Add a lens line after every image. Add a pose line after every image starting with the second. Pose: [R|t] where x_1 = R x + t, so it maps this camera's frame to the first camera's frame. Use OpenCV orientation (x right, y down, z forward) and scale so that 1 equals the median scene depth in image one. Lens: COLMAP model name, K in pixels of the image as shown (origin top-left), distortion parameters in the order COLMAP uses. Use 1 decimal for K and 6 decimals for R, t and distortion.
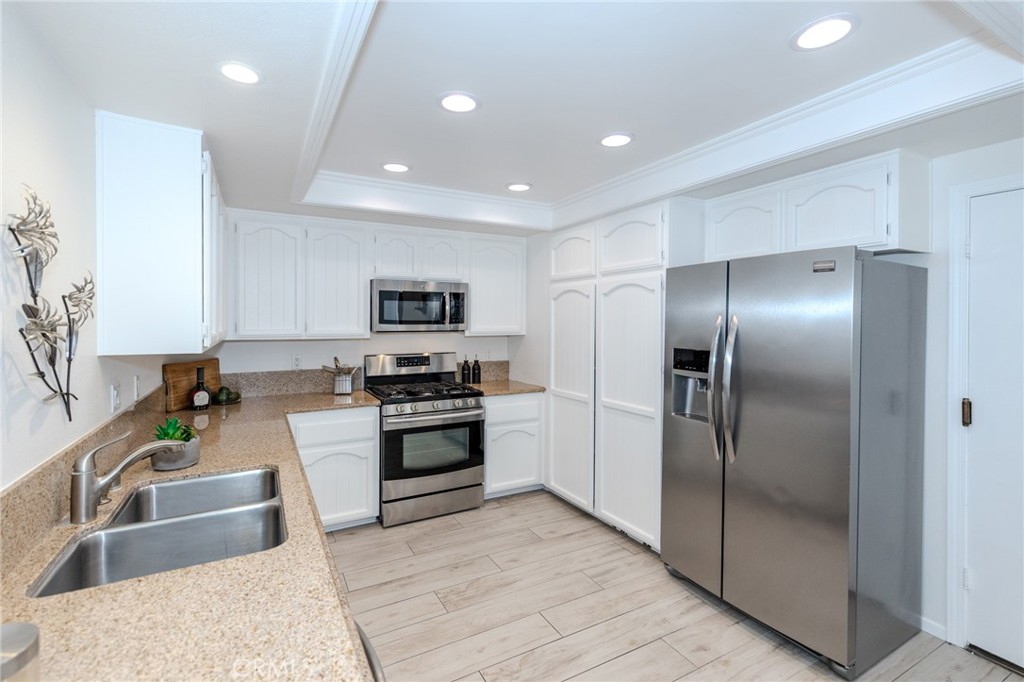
lens RADIAL K [[457.6, 0, 509.2], [0, 457.6, 327.6], [0, 0, 1]] dist [-0.000273, -0.000117]
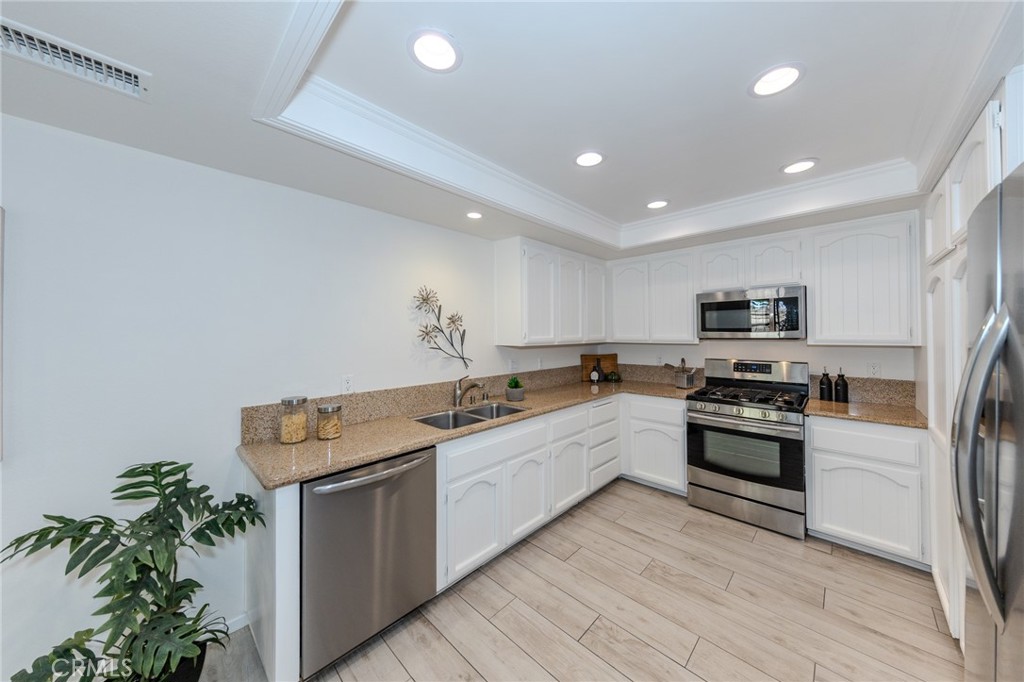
lens RADIAL K [[346.2, 0, 509.7], [0, 346.2, 334.7], [0, 0, 1]] dist [0.001172, 0.000079]
pose [[0.295490, -0.000610, -0.955346, 0.416516], [-0.005490, 0.999982, -0.002337, 0.004358], [0.955330, 0.005936, 0.295481, 0.274508]]
